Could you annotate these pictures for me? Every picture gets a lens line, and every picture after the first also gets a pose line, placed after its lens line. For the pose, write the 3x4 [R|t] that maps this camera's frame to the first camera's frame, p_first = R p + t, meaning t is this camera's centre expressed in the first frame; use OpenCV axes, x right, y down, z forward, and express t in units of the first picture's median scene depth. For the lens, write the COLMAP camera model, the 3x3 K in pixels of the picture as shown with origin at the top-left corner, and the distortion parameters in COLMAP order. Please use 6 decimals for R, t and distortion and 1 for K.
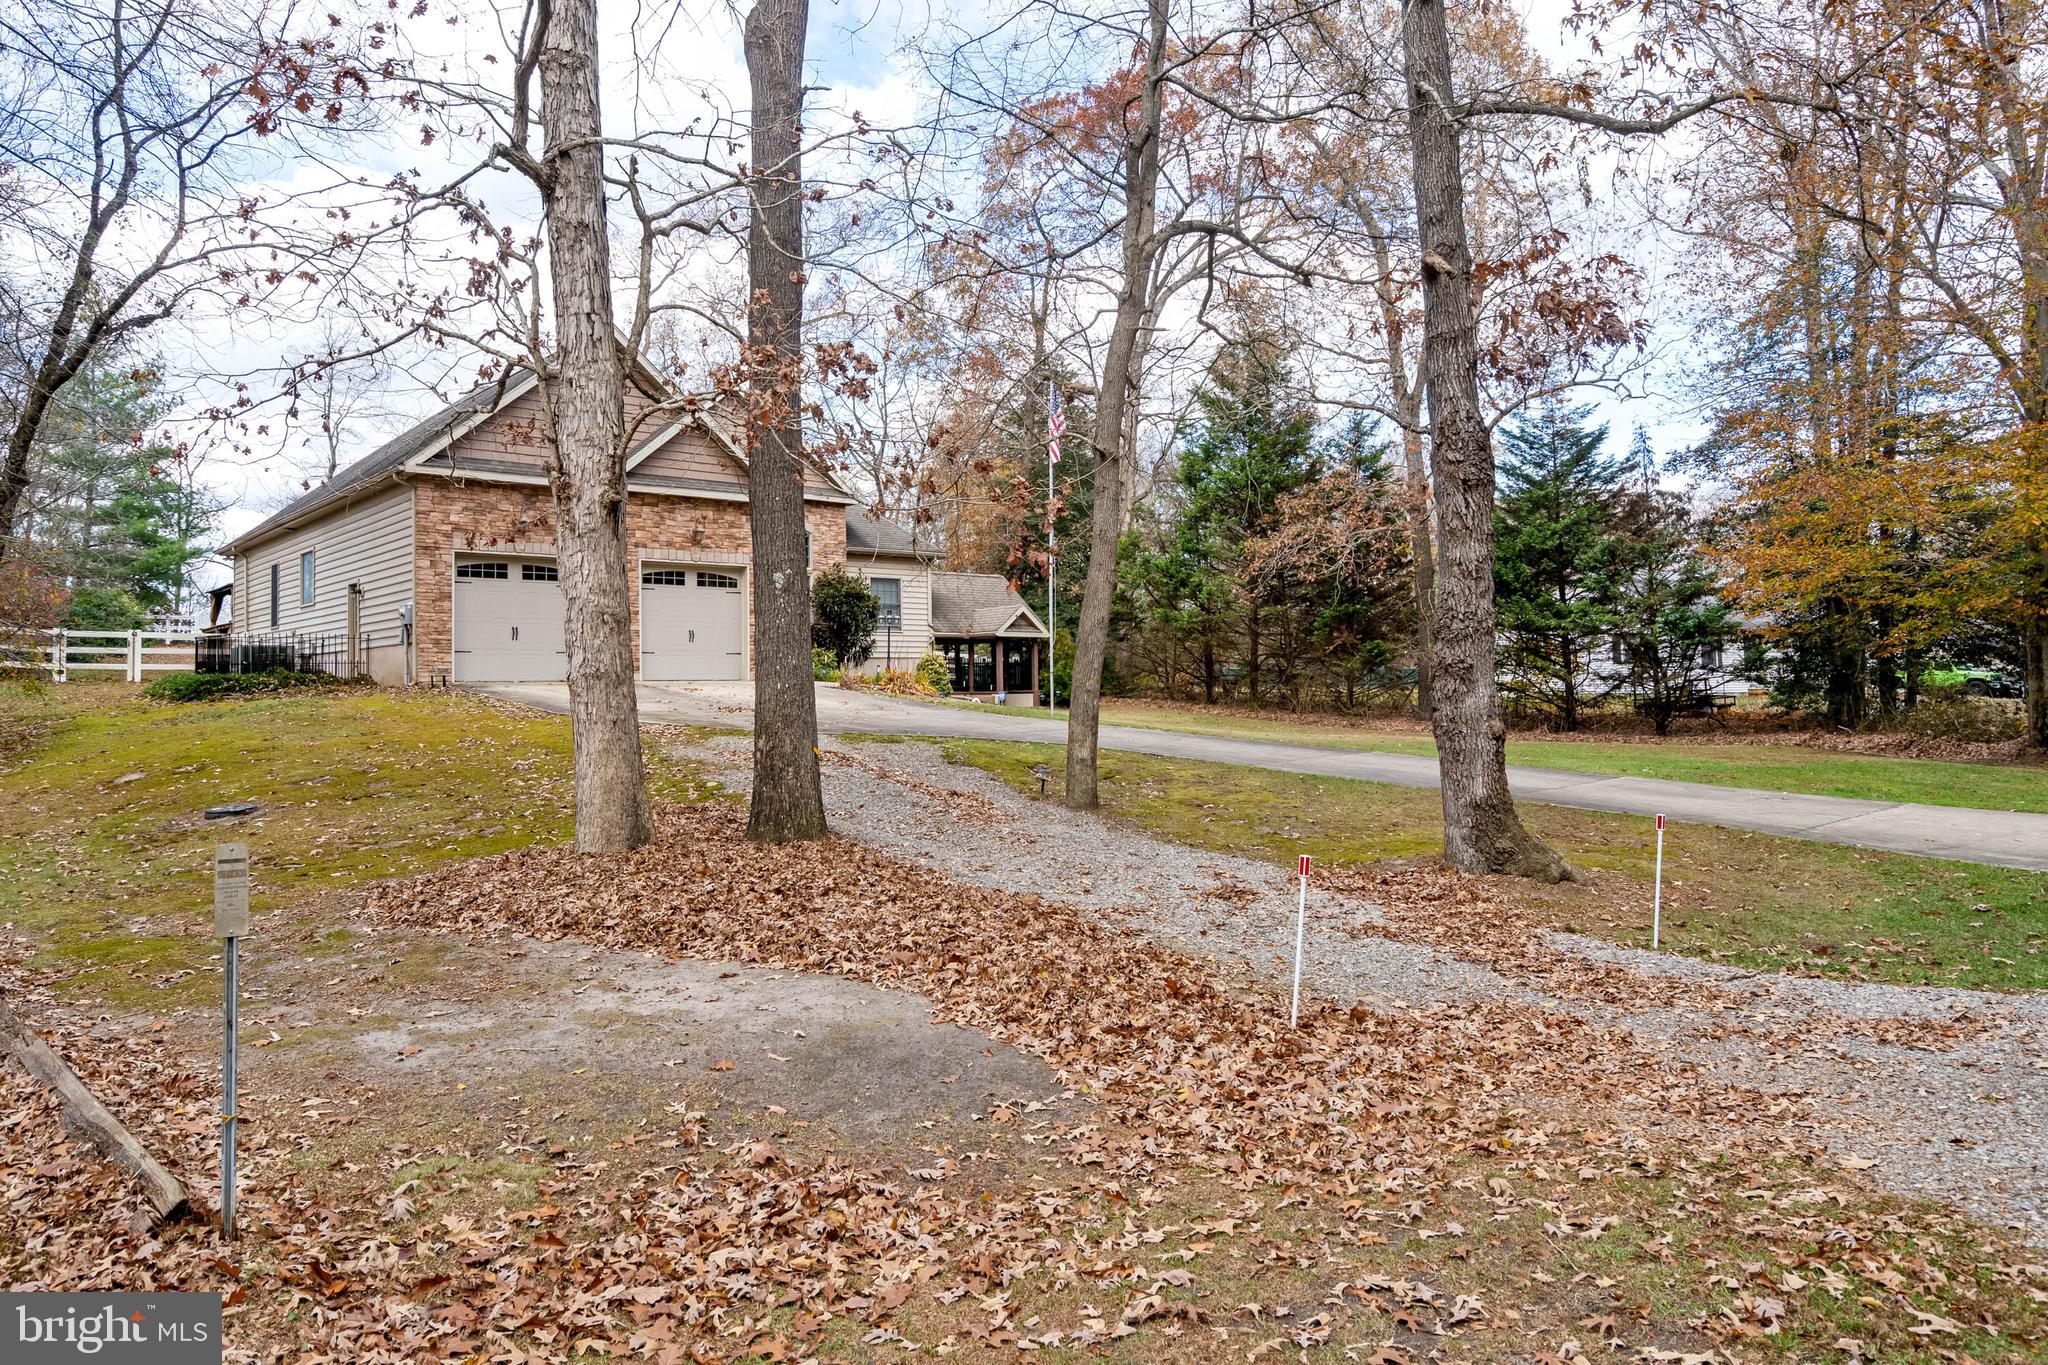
lens RADIAL K [[1276.6, 0, 1023.5], [0, 1276.6, 682.0], [0, 0, 1]] dist [0.001374, 0.000183]
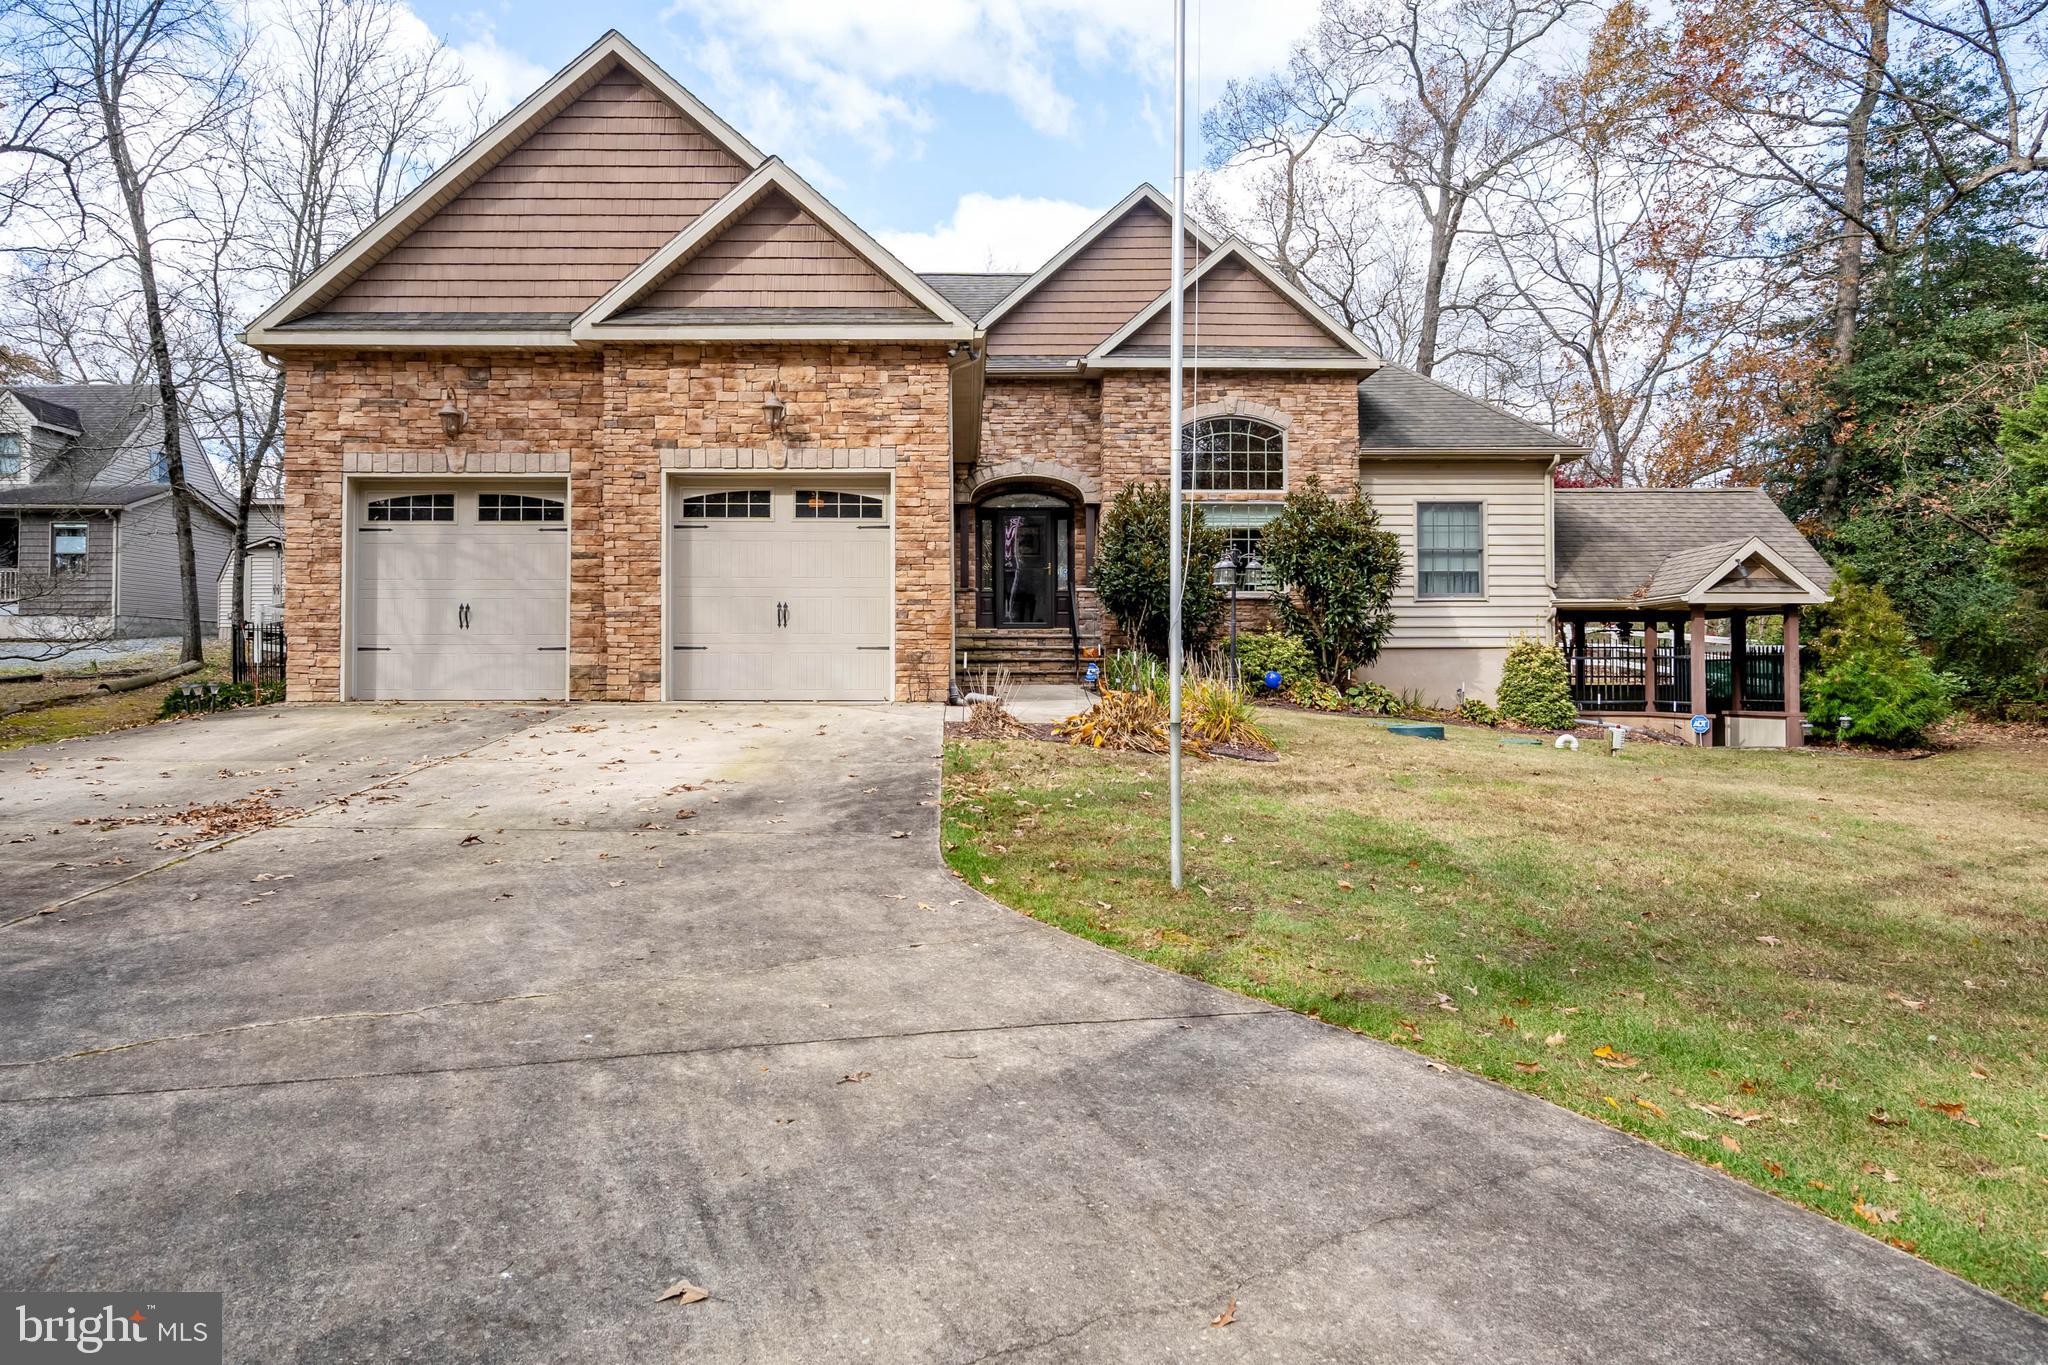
lens RADIAL K [[1276.6, 0, 1020.9], [0, 1276.6, 671.3], [0, 0, 1]] dist [0.001374, 0.000183]
pose [[0.768665, 0.008521, -0.639595, 0.144478], [-0.005155, 0.999961, 0.007126, -0.017400], [0.639631, -0.002180, 0.768679, 0.669997]]
